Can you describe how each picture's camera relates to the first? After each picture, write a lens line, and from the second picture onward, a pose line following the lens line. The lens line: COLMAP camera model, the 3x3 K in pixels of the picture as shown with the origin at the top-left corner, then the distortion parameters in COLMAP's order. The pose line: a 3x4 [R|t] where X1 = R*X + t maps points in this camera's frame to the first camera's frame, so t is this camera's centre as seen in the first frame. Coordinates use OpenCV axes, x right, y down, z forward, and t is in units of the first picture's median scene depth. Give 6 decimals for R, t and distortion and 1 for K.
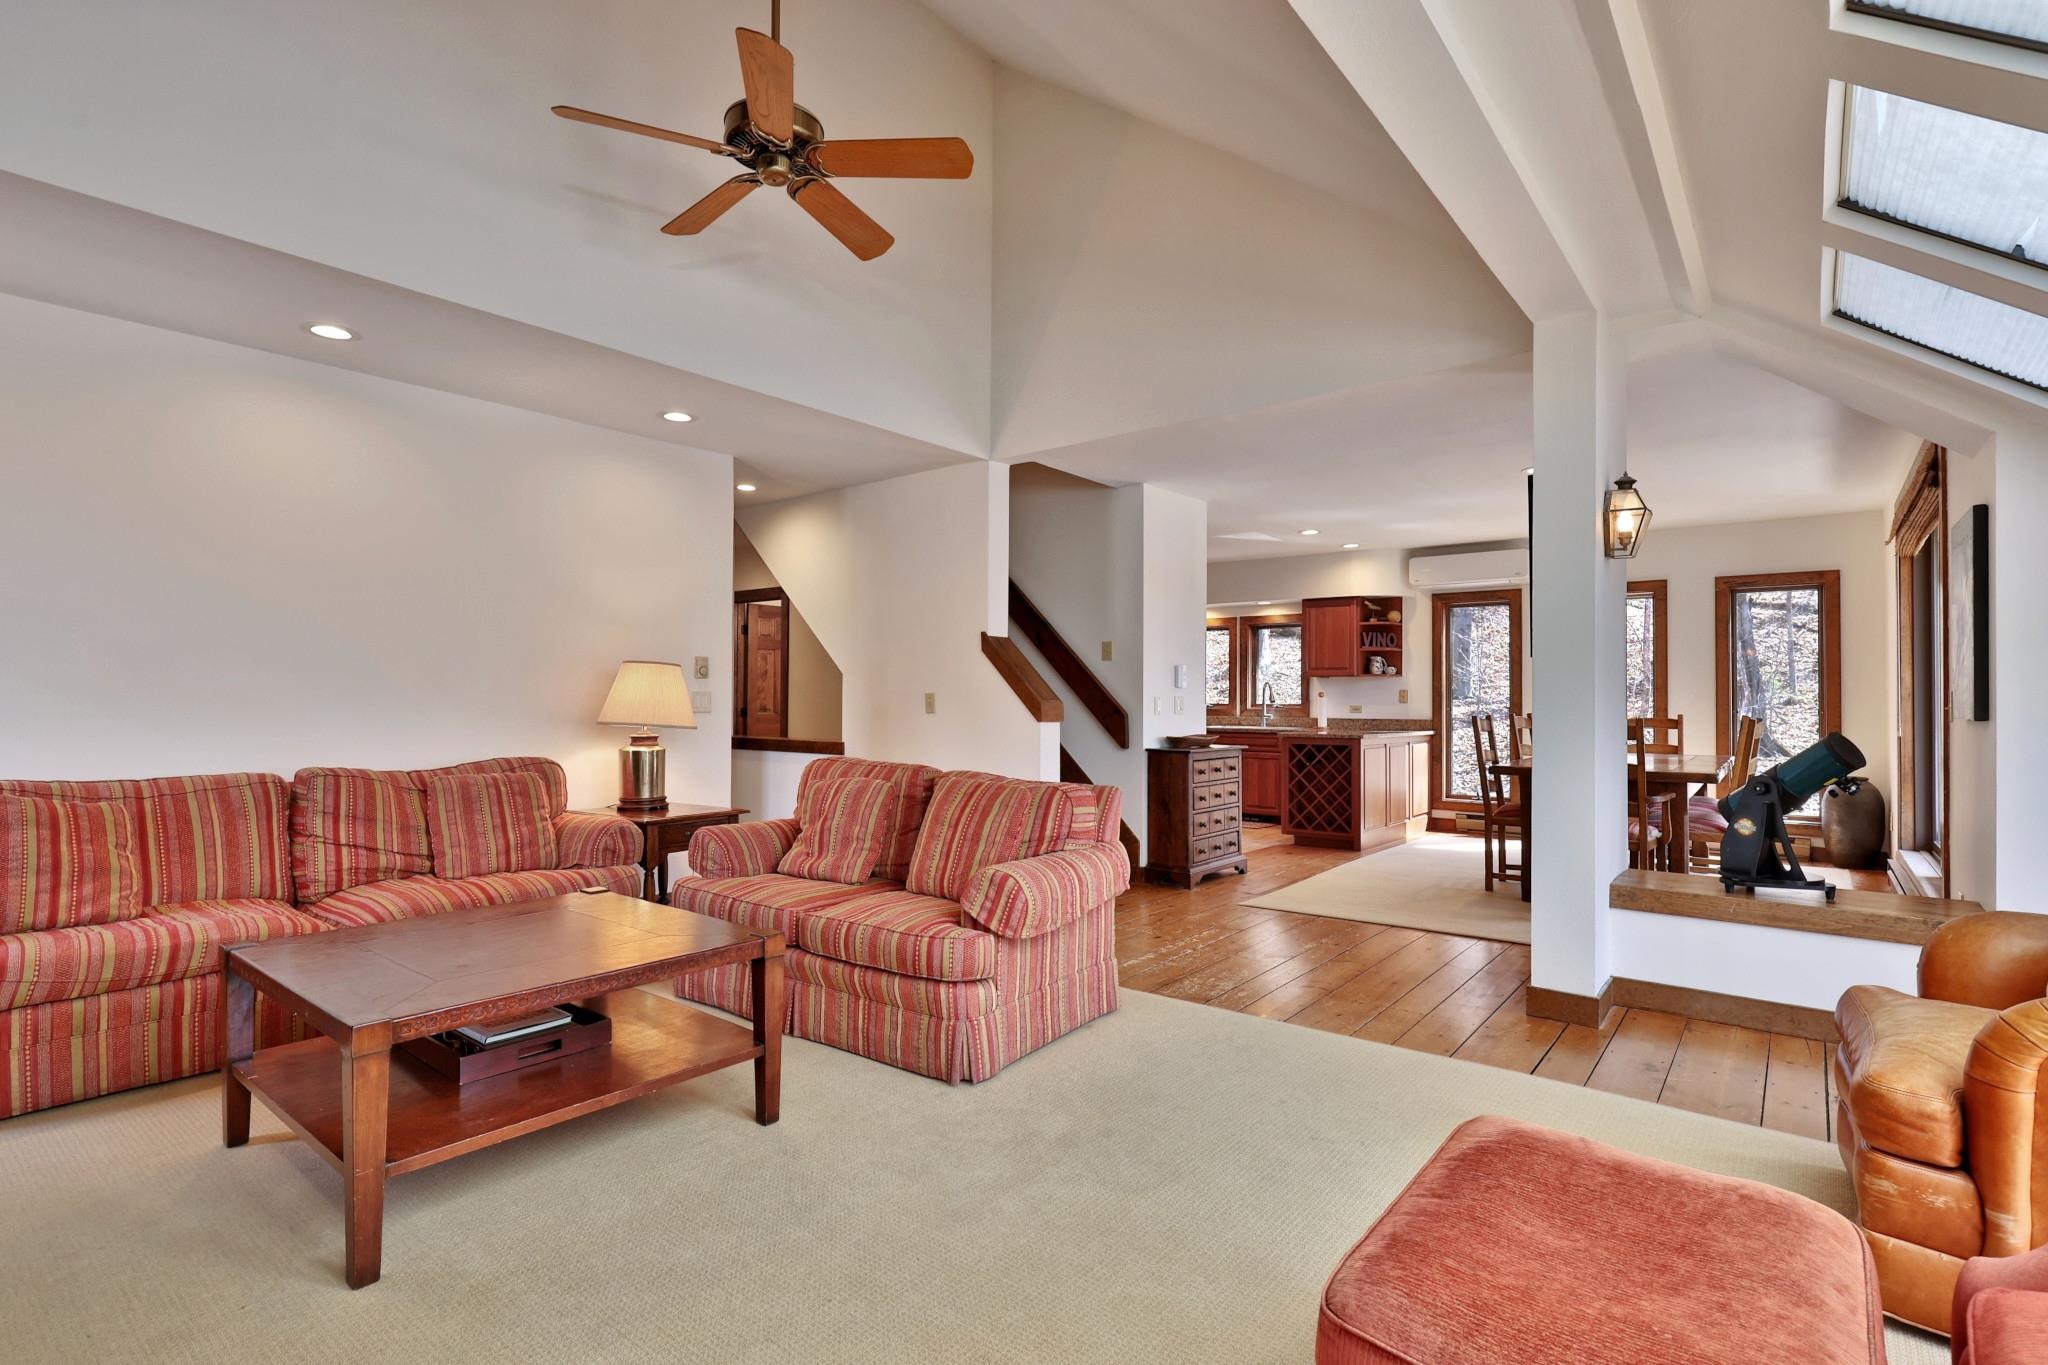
lens RADIAL K [[974.3, 0, 1024.0], [0, 974.3, 682.5], [0, 0, 1]] dist [0.000094, 0.000071]
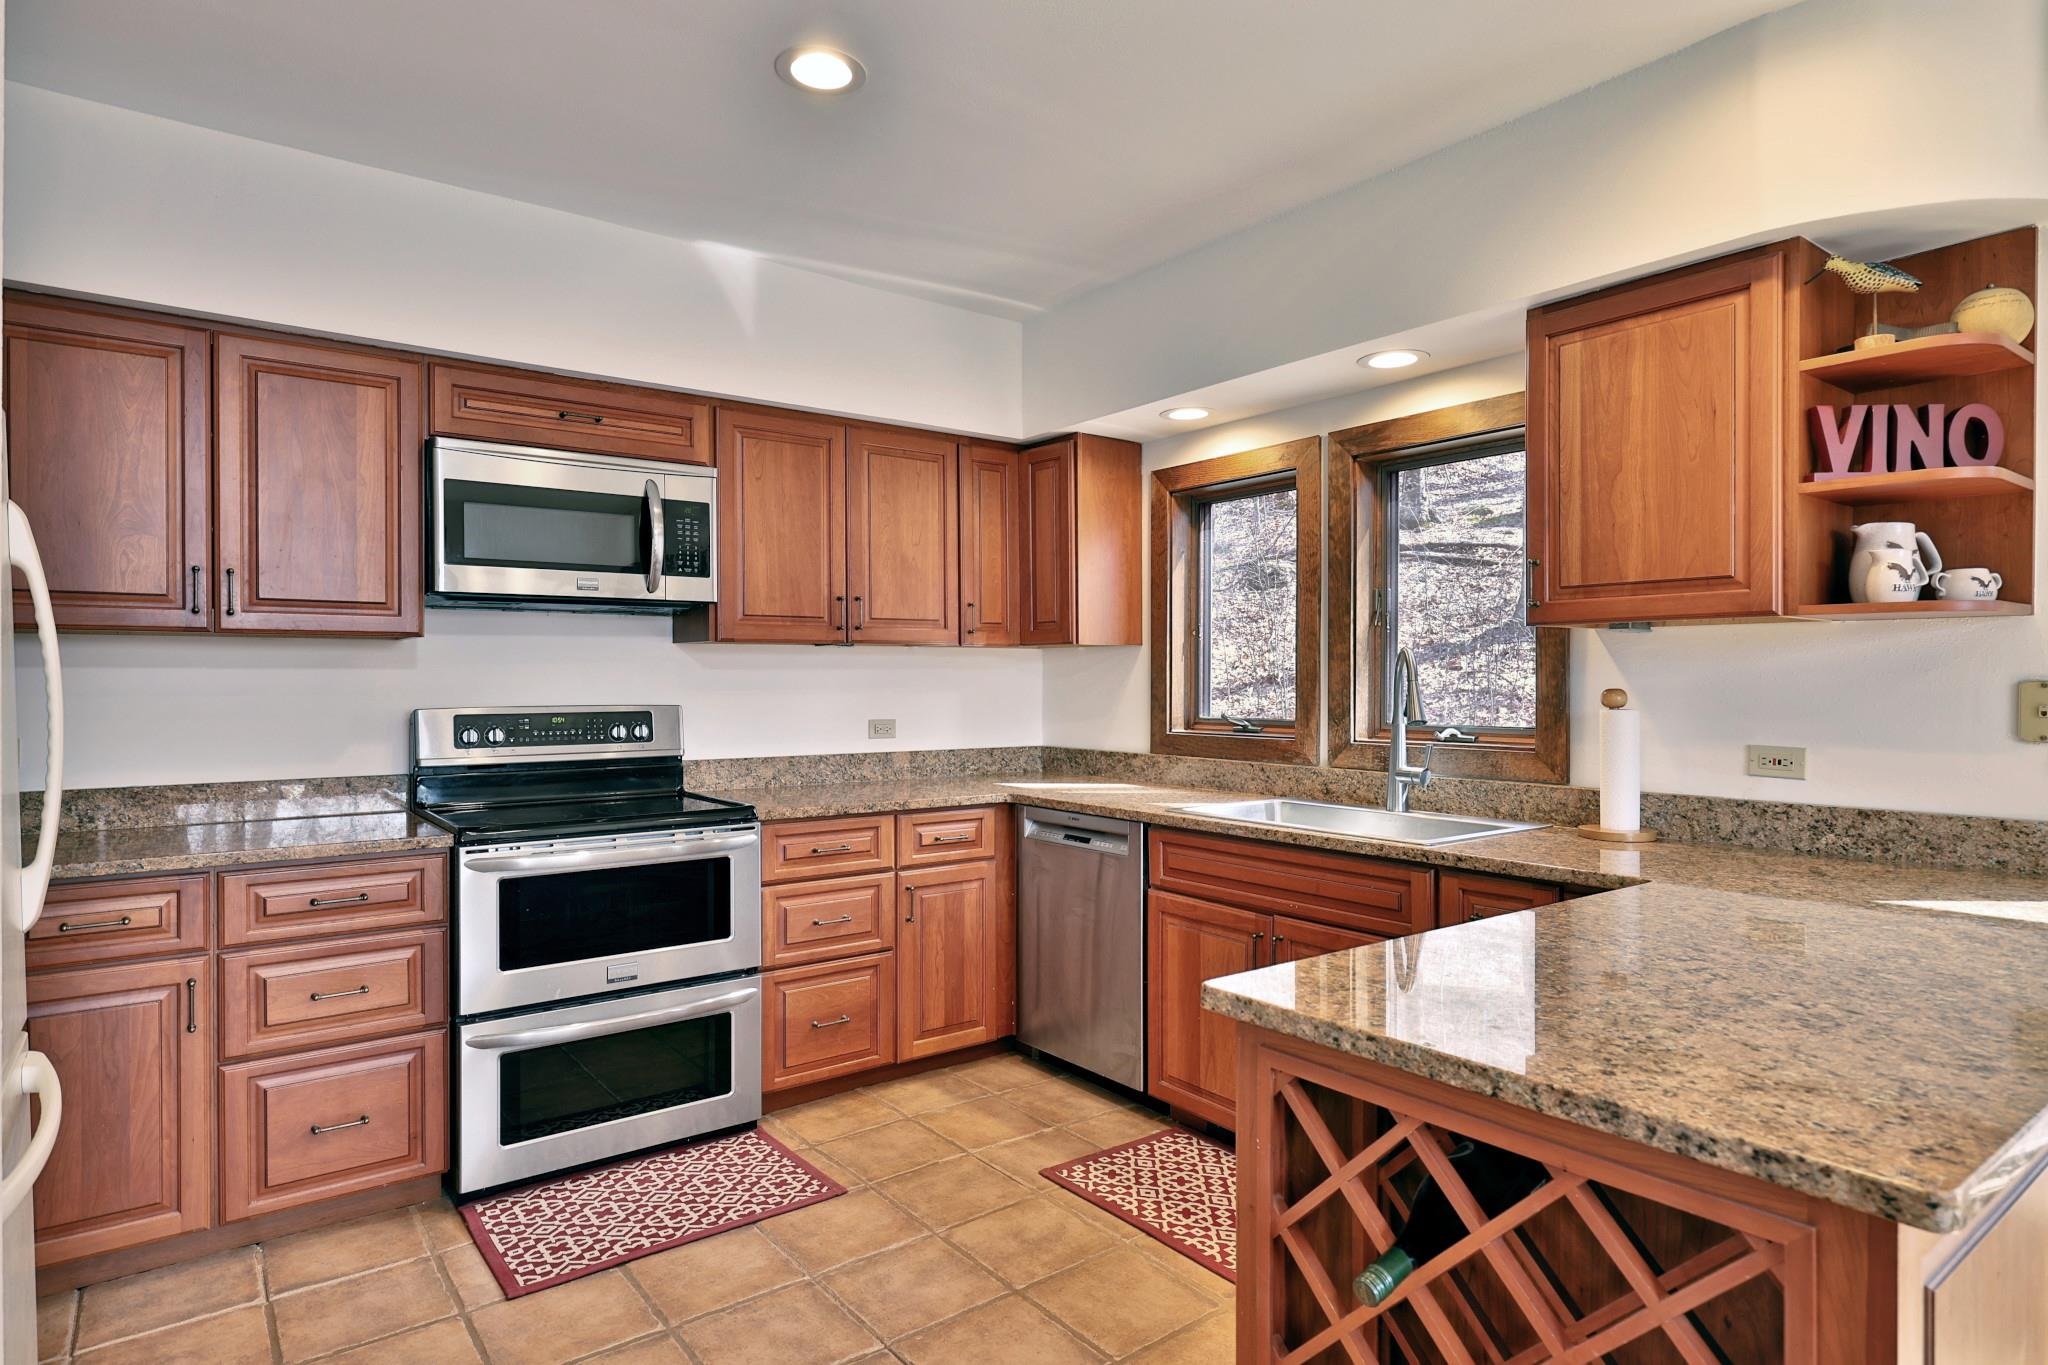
lens RADIAL K [[1124.0, 0, 1024.0], [0, 1124.0, 682.5], [0, 0, 1]] dist [0.001471, -0.000632]
pose [[0.971271, -0.003551, -0.237950, 0.238515], [0.008053, 0.999806, 0.017951, 0.002412], [0.237841, -0.019352, 0.971111, 0.721026]]
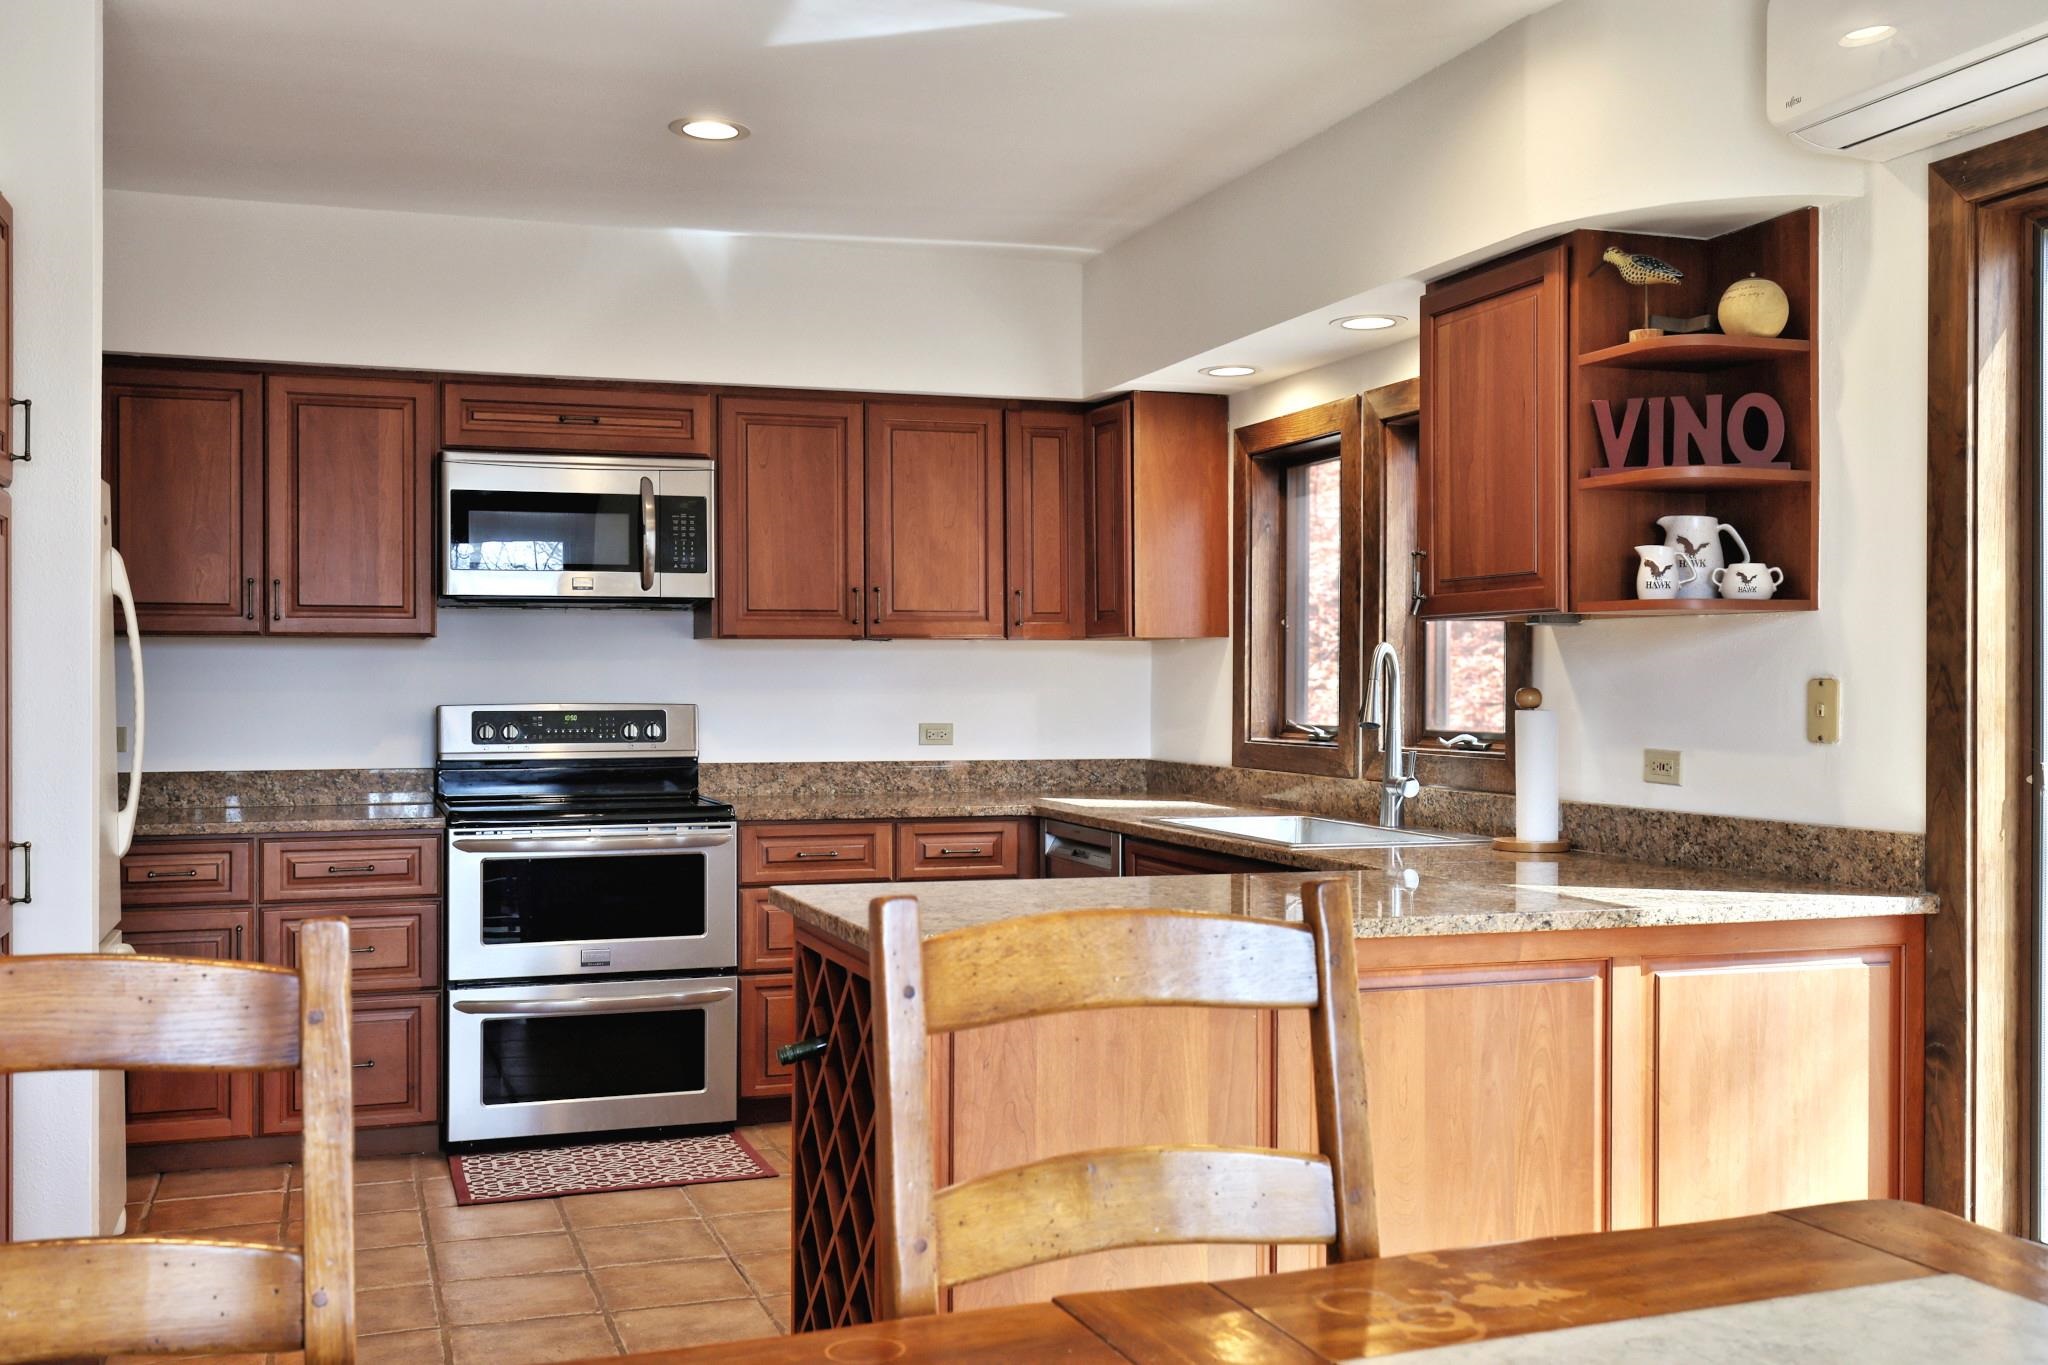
lens RADIAL K [[1905.8, 0, 1024.0], [0, 1905.8, 682.5], [0, 0, 1]] dist [-0.000406, 0.010068]
pose [[0.853079, -0.002523, -0.521776, 0.455474], [0.010908, 0.999856, 0.013001, 0.001991], [0.521668, -0.016782, 0.852983, 0.587427]]
